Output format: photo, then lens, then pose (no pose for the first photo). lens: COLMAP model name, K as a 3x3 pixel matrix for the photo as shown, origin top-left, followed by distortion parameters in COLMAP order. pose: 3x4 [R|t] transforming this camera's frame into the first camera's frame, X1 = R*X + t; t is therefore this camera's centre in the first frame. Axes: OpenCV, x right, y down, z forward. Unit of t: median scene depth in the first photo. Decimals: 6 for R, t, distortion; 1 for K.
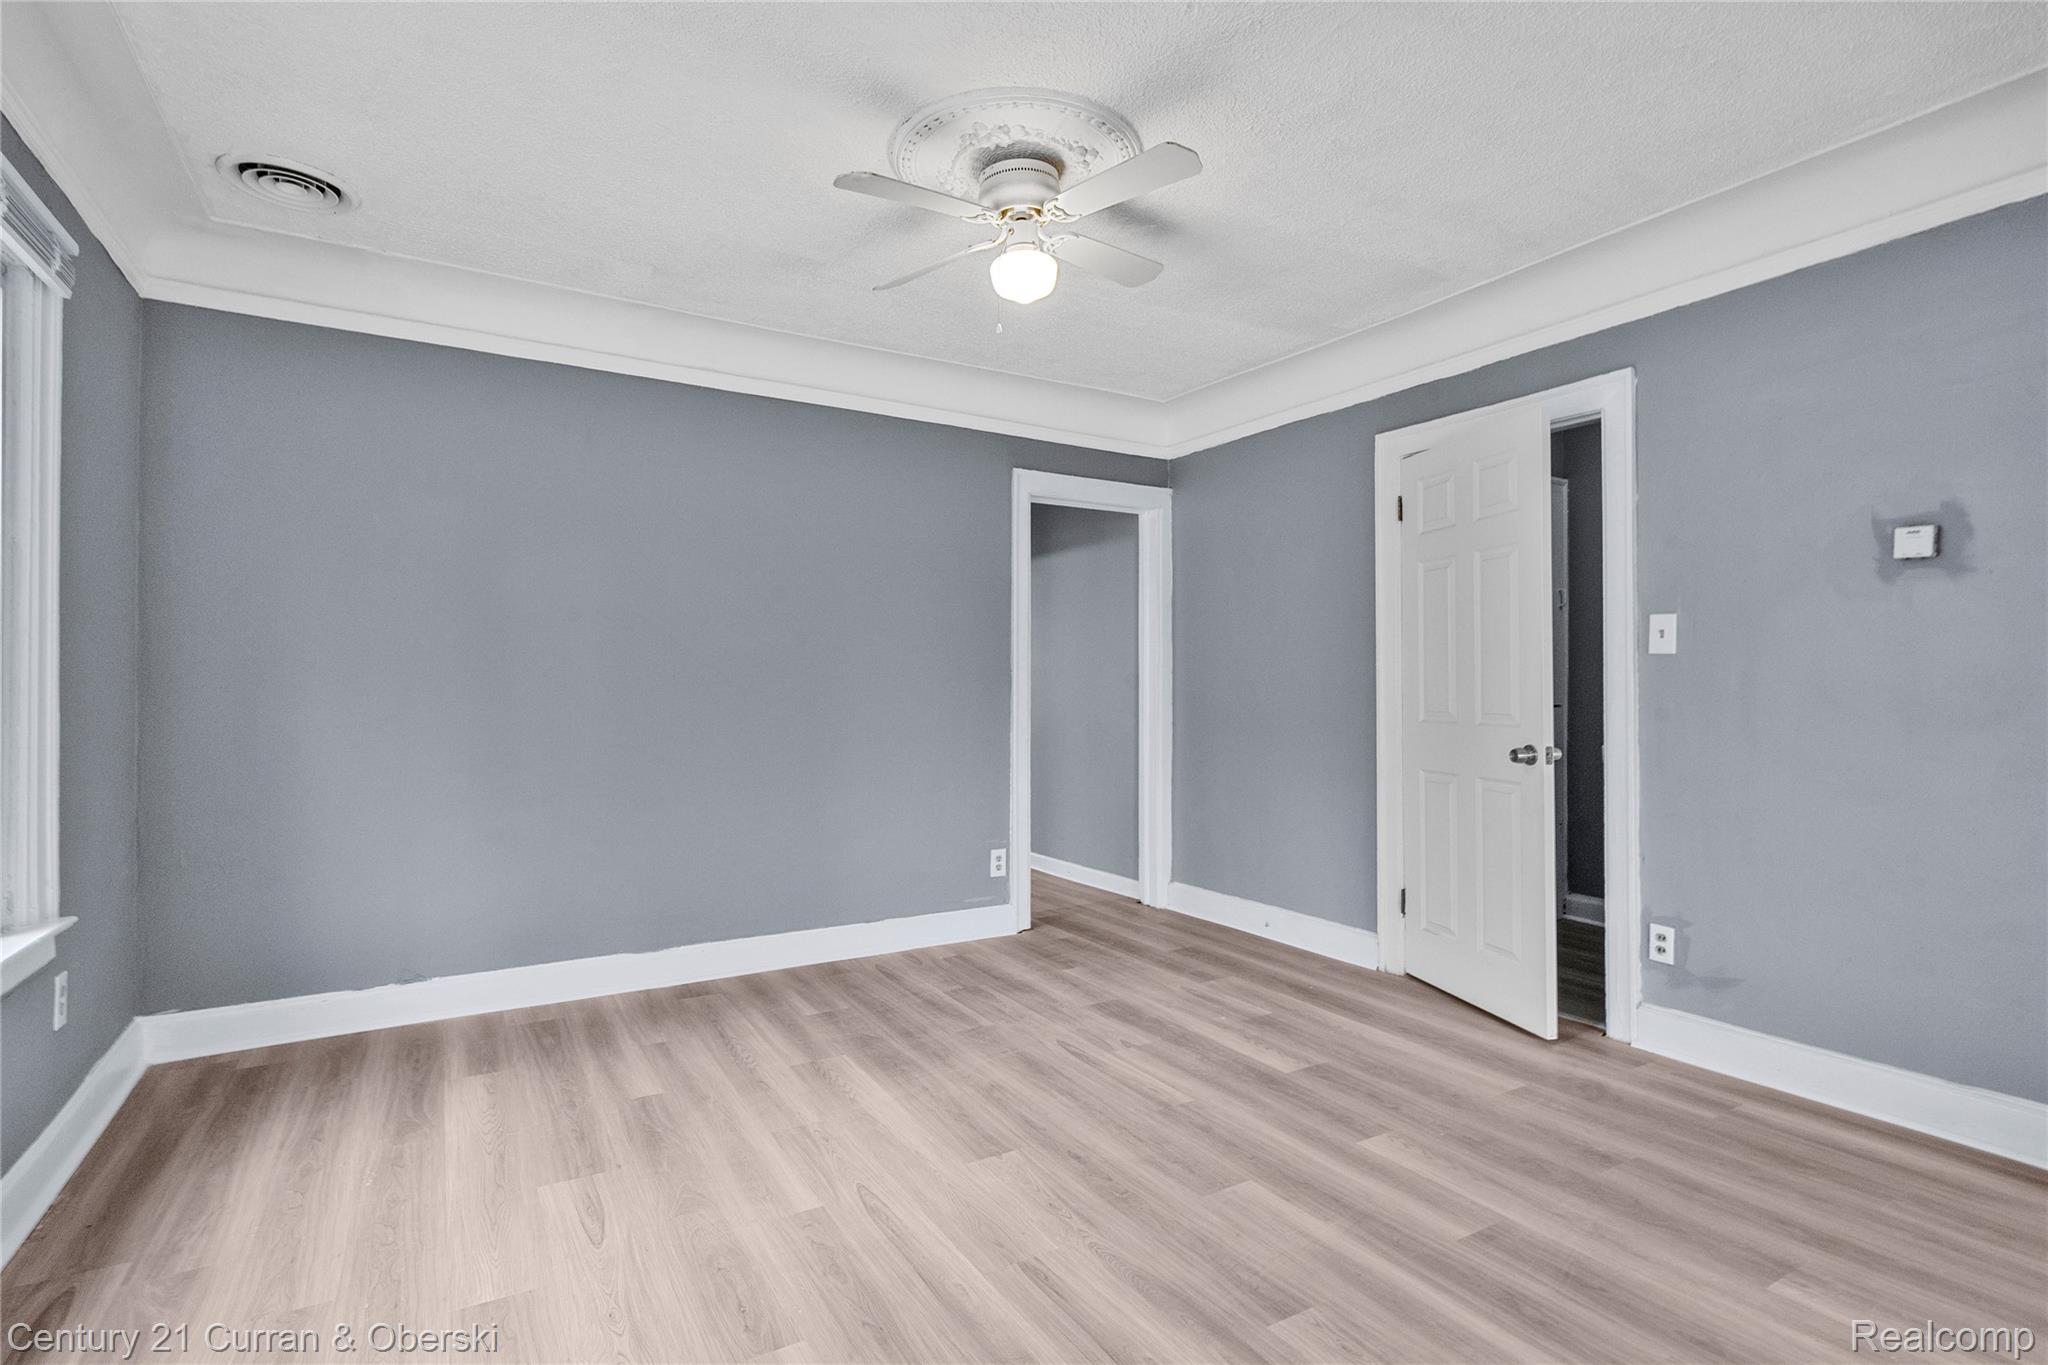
lens RADIAL K [[1020.6, 0, 1032.4], [0, 1020.6, 691.8], [0, 0, 1]] dist [0.010278, 0.000606]
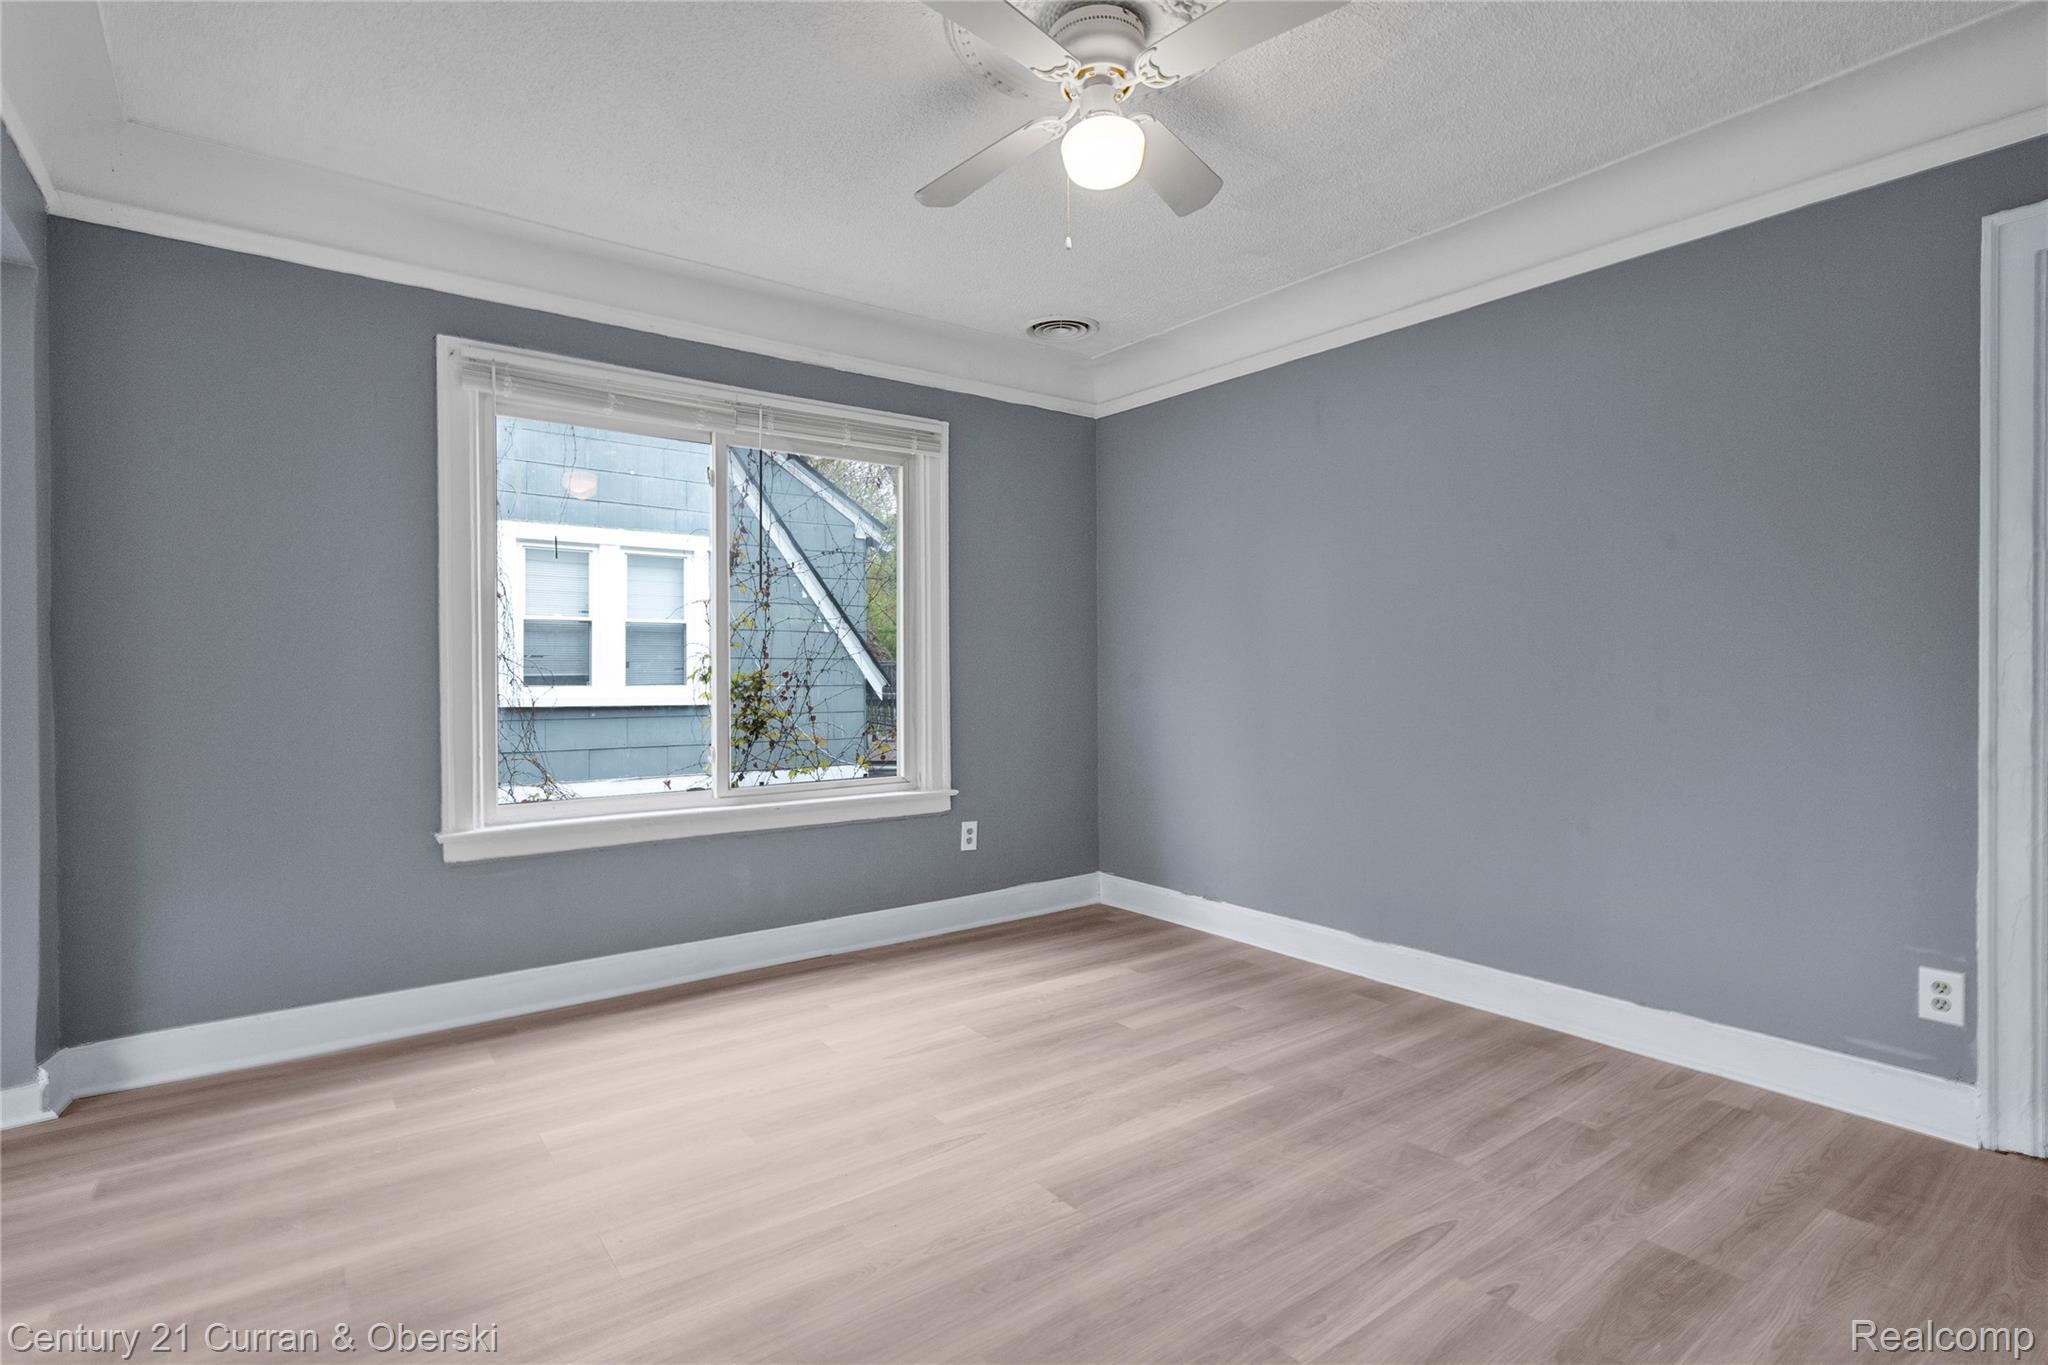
lens RADIAL K [[1020.6, 0, 1006.7], [0, 1020.6, 676.9], [0, 0, 1]] dist [0.010278, 0.000606]
pose [[0.070257, 0.011328, -0.997465, 0.611274], [0.003161, 0.999928, 0.011579, -0.003128], [0.997524, -0.003967, 0.070216, 0.658347]]
